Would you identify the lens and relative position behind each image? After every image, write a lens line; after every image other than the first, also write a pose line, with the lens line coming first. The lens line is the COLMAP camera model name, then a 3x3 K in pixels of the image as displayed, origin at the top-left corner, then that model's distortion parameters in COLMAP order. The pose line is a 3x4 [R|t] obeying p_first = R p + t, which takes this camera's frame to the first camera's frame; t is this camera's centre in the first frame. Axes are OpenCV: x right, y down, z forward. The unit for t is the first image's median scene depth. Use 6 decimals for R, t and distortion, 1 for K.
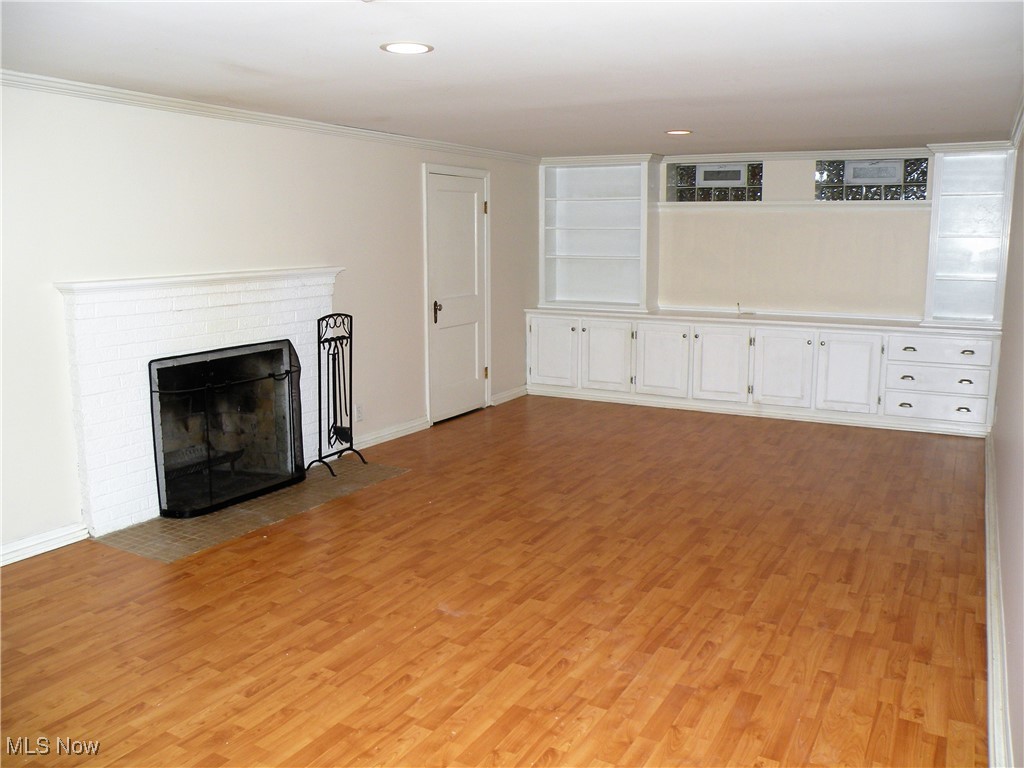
lens RADIAL K [[875.5, 0, 508.5], [0, 875.5, 376.9], [0, 0, 1]] dist [-0.130310, 0.117890]
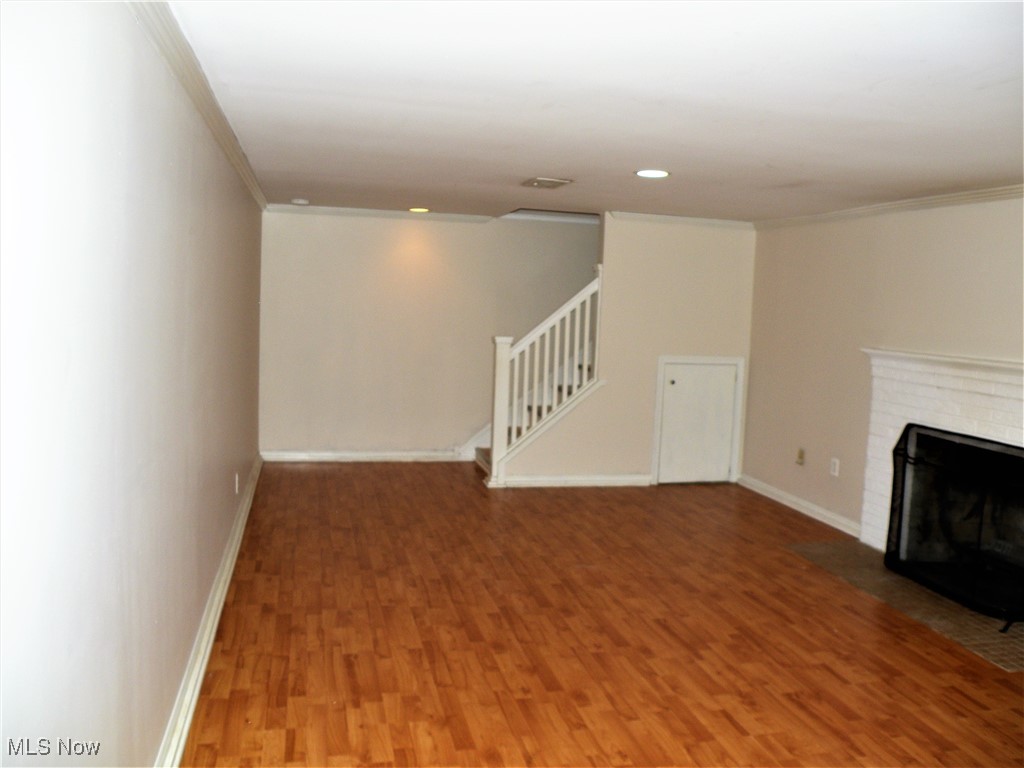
lens RADIAL K [[875.5, 0, 515.2], [0, 875.5, 389.4], [0, 0, 1]] dist [-0.130310, 0.117890]
pose [[-0.745308, 0.034359, -0.665835, 1.082307], [-0.148687, 0.964954, 0.216229, -0.337475], [0.649930, 0.260158, -0.714079, 2.119059]]
